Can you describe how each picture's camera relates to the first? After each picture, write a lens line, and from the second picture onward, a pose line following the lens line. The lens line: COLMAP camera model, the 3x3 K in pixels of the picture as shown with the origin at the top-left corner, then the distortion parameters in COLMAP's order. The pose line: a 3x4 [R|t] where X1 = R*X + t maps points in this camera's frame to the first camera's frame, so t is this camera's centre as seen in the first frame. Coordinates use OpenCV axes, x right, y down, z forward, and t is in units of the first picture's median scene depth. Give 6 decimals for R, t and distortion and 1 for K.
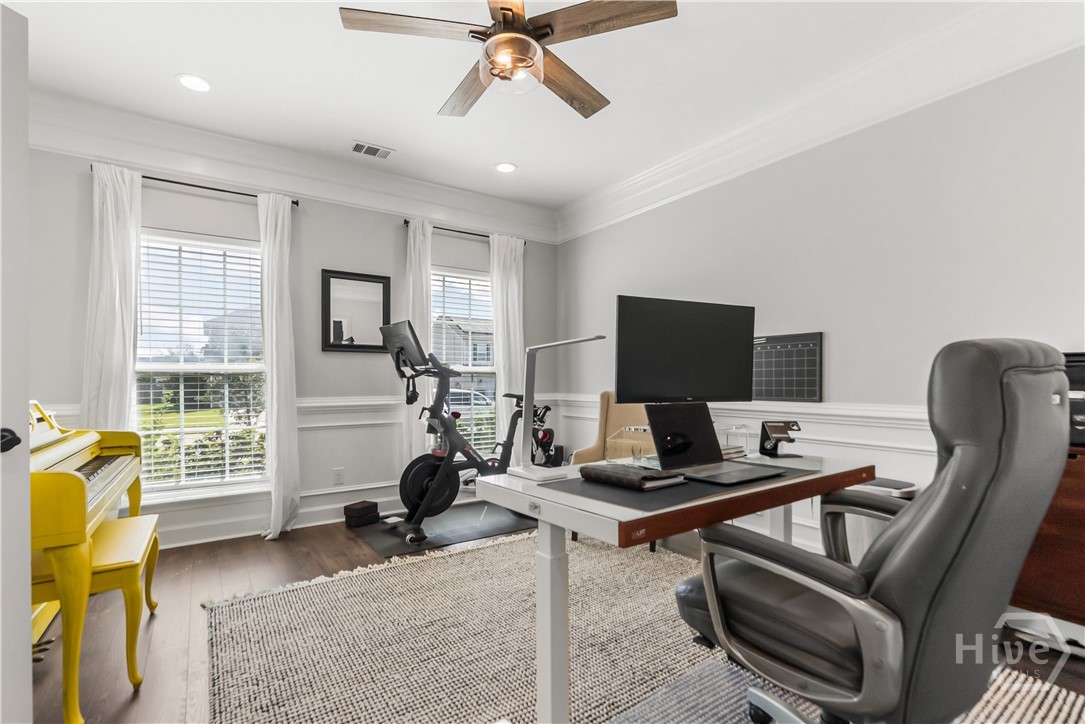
lens RADIAL K [[495.3, 0, 550.0], [0, 495.3, 385.8], [0, 0, 1]] dist [-0.002603, 0.000218]
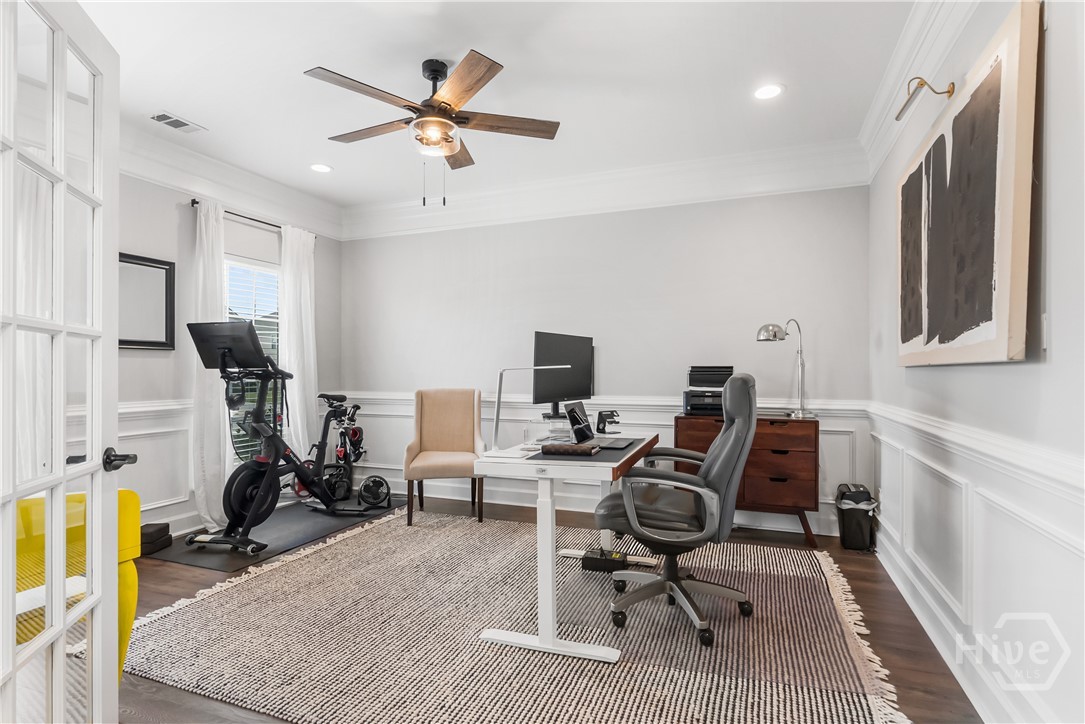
lens RADIAL K [[557.0, 0, 540.1], [0, 557.0, 365.4], [0, 0, 1]] dist [-0.004003, 0.000704]
pose [[0.822045, 0.005656, 0.569395, -0.389640], [0.003197, 0.999889, -0.014547, -0.025657], [-0.569414, 0.013779, 0.821935, -0.182132]]
